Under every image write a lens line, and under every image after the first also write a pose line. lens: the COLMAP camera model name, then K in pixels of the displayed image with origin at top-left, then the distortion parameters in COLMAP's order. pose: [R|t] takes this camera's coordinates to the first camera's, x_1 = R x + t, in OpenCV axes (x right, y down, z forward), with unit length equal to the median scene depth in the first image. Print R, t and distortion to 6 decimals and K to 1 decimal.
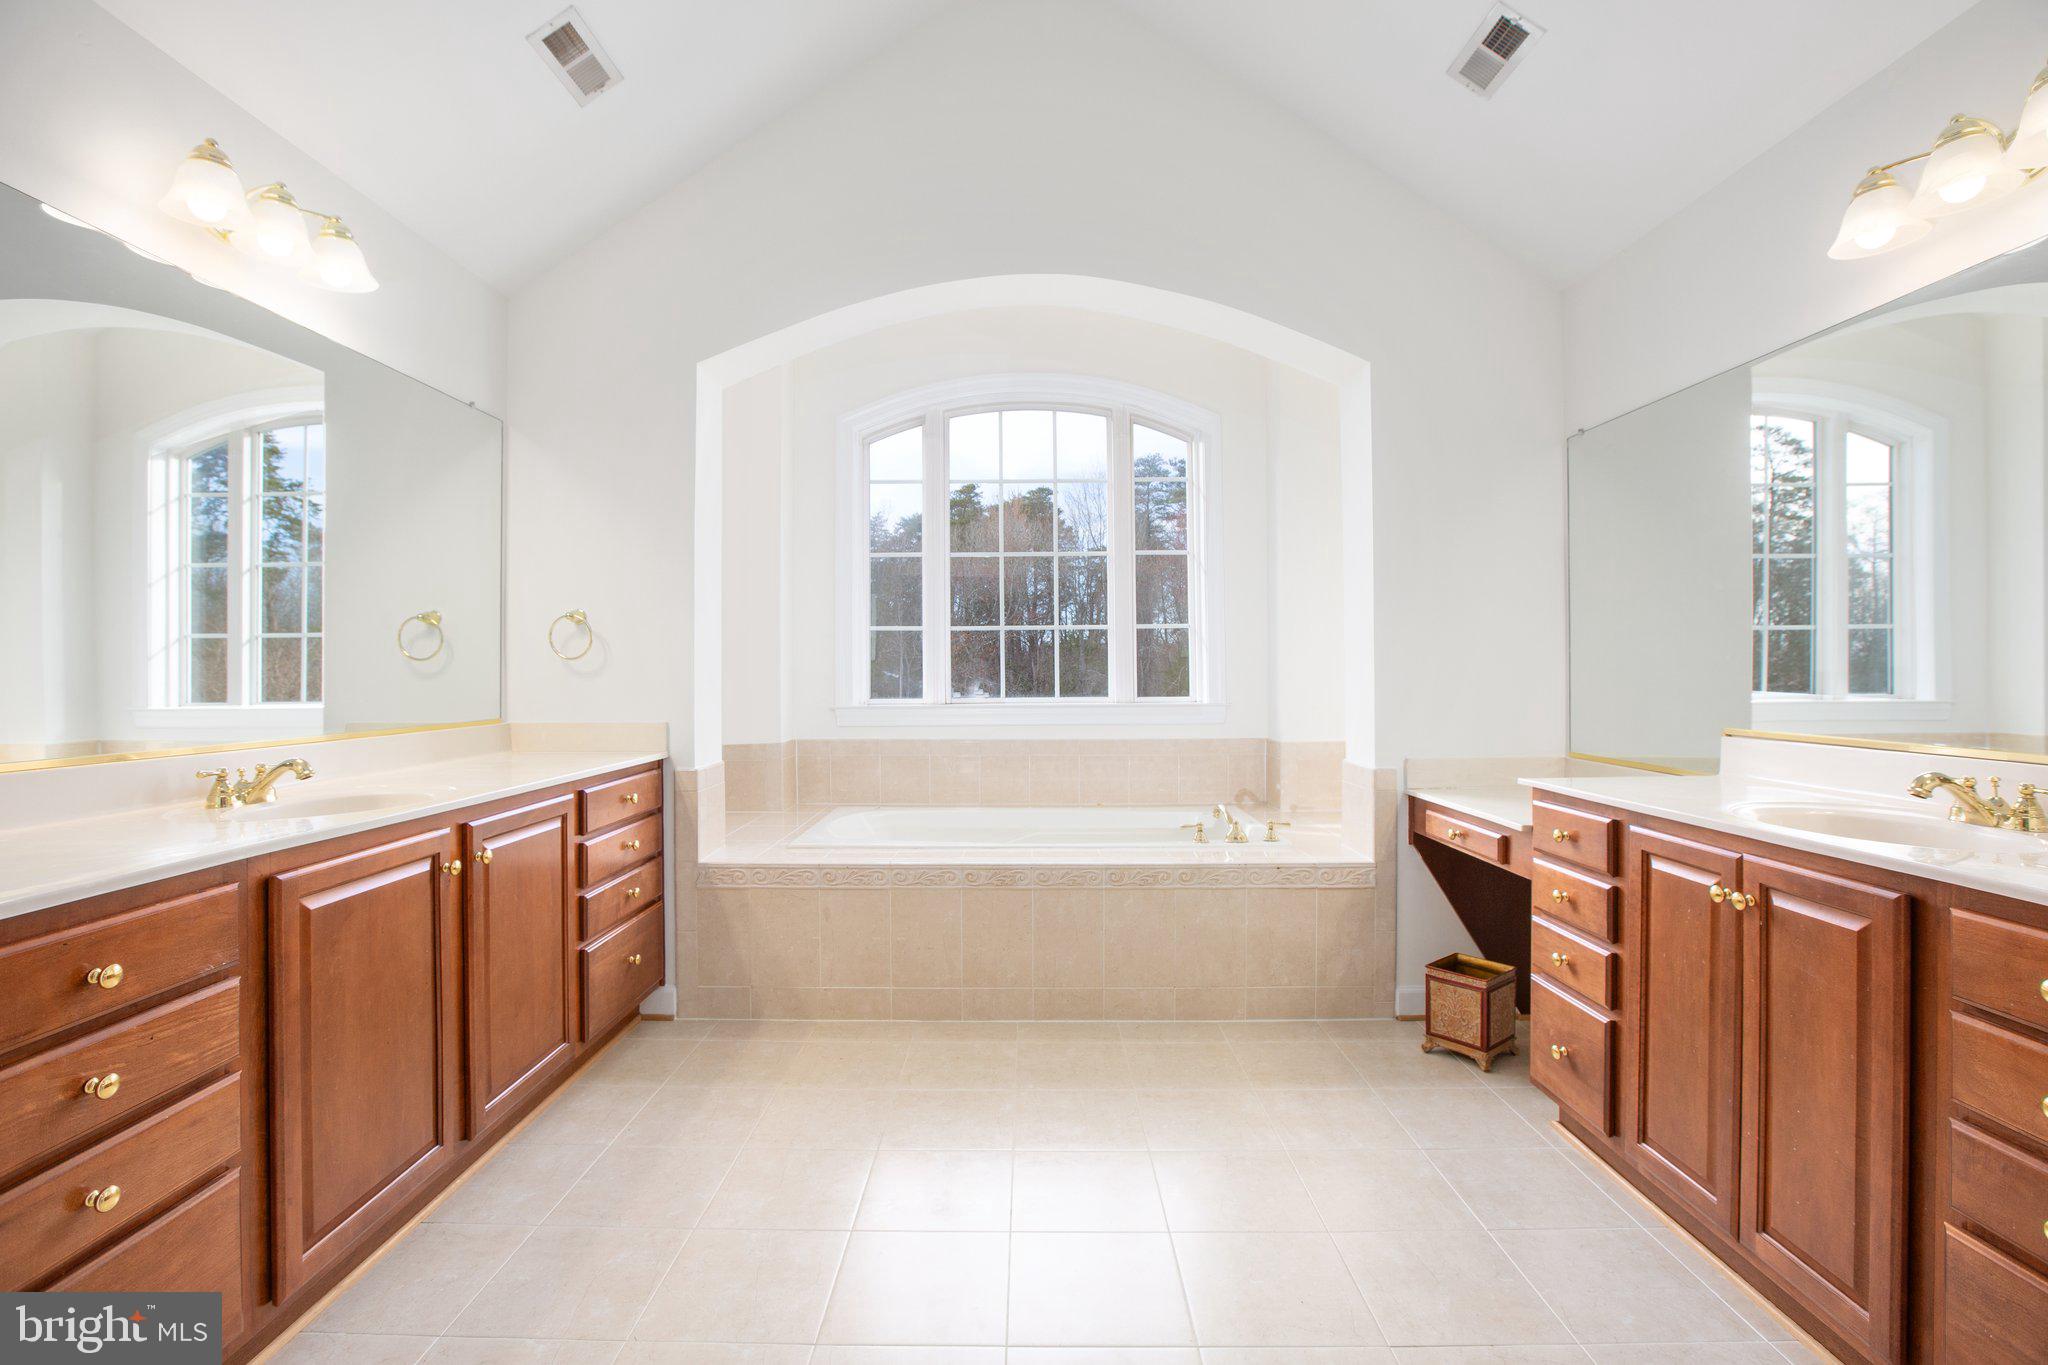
lens RADIAL K [[929.2, 0, 1012.5], [0, 929.2, 661.6], [0, 0, 1]] dist [-0.025668, 0.007872]
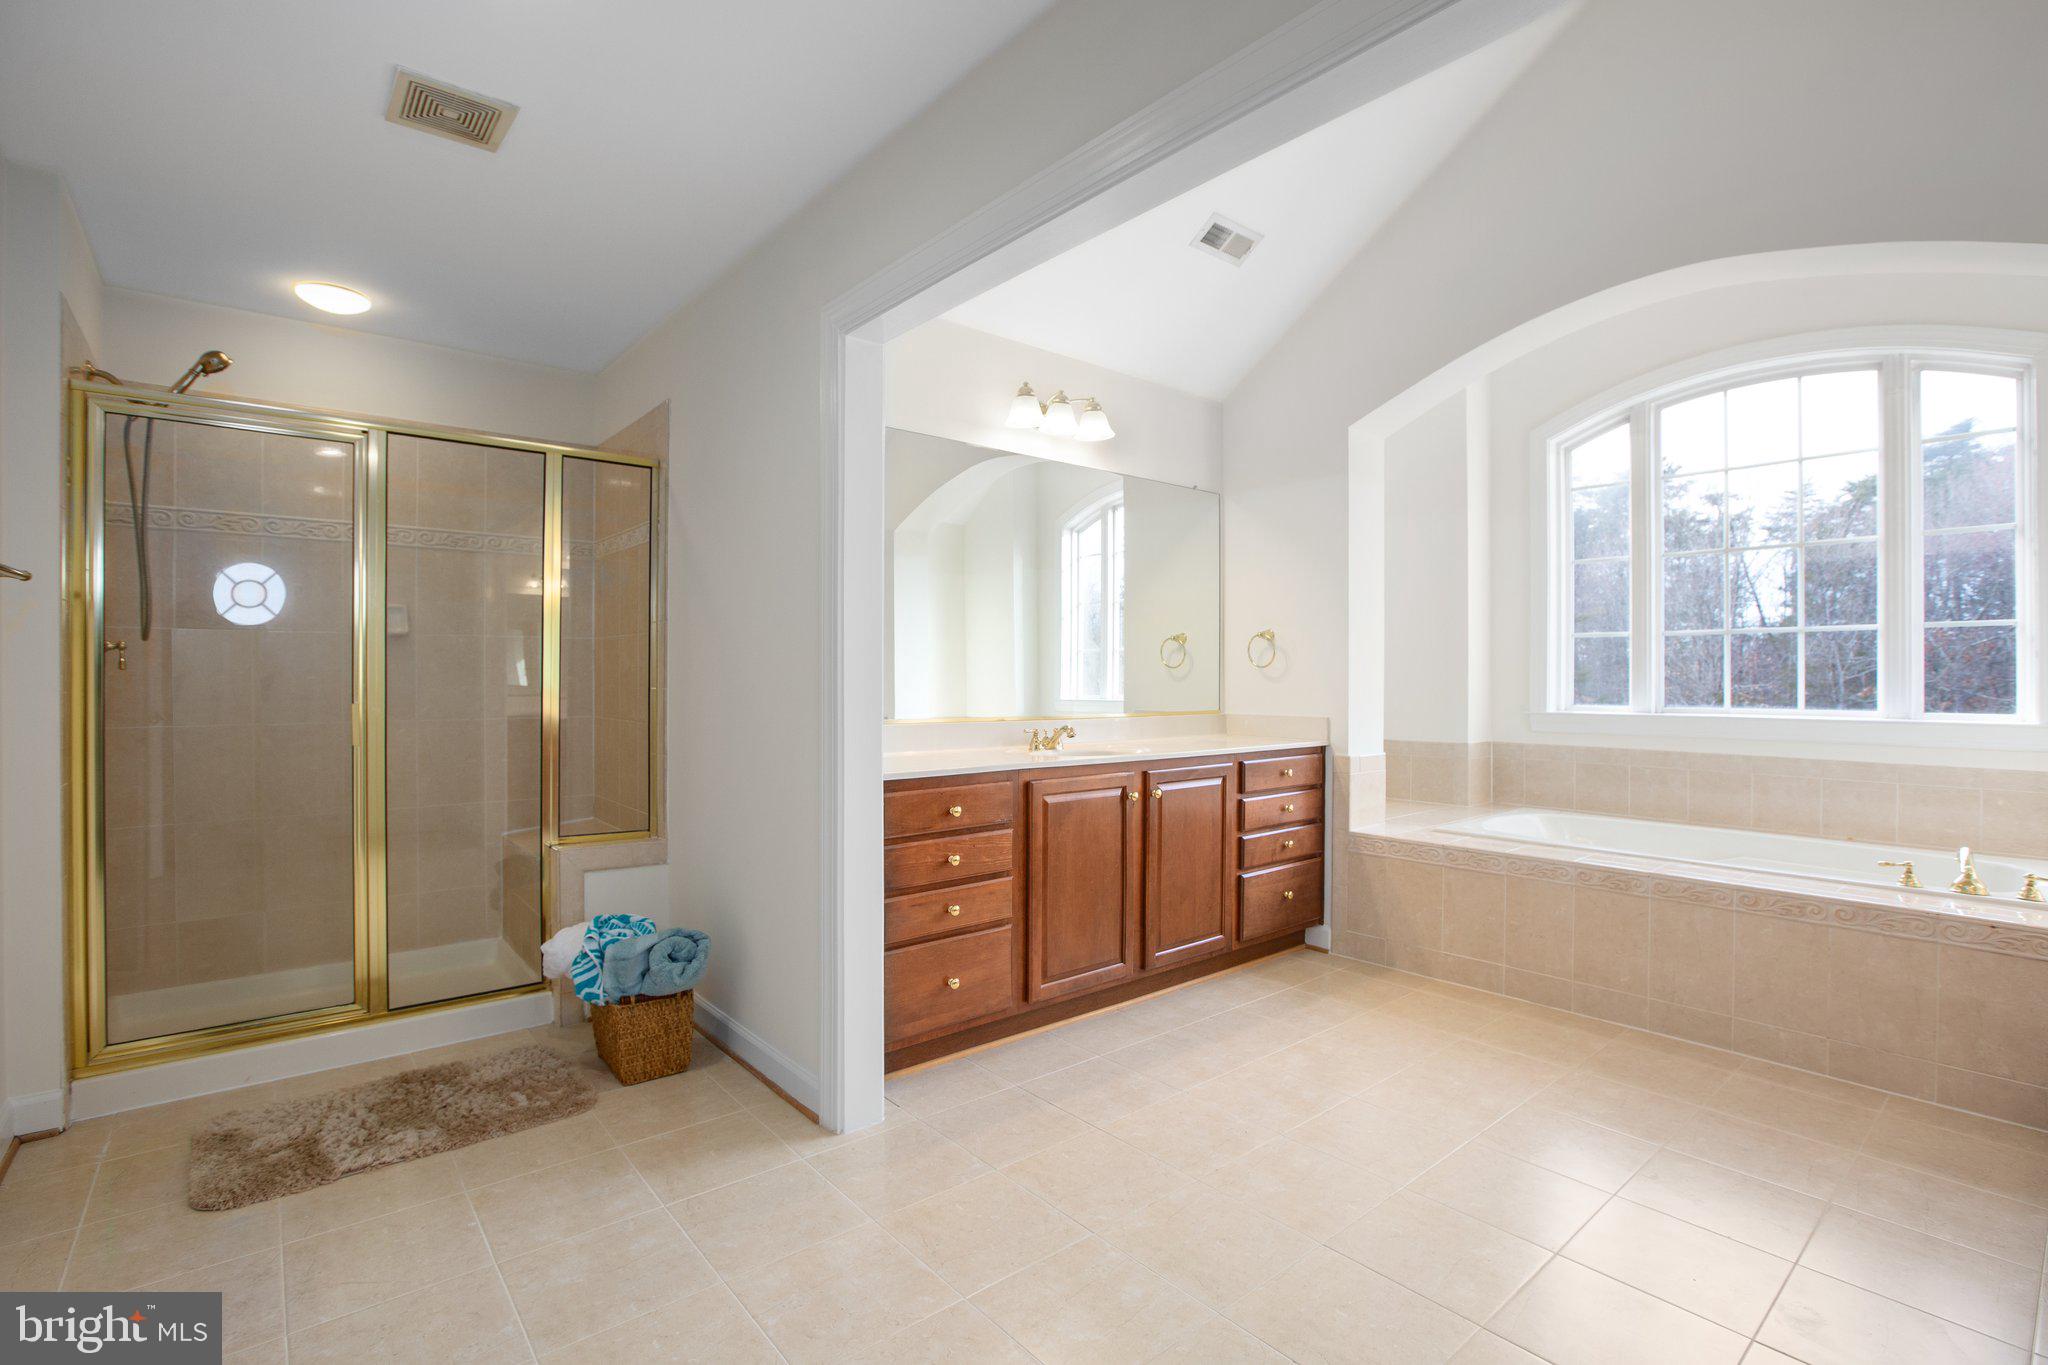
lens RADIAL K [[929.2, 0, 1037.5], [0, 929.2, 687.7], [0, 0, 1]] dist [-0.025668, 0.007872]
pose [[0.658950, 0.011081, -0.752105, 0.381504], [0.002643, 0.999851, 0.017047, 0.003832], [0.752182, -0.013221, 0.658823, -0.151109]]
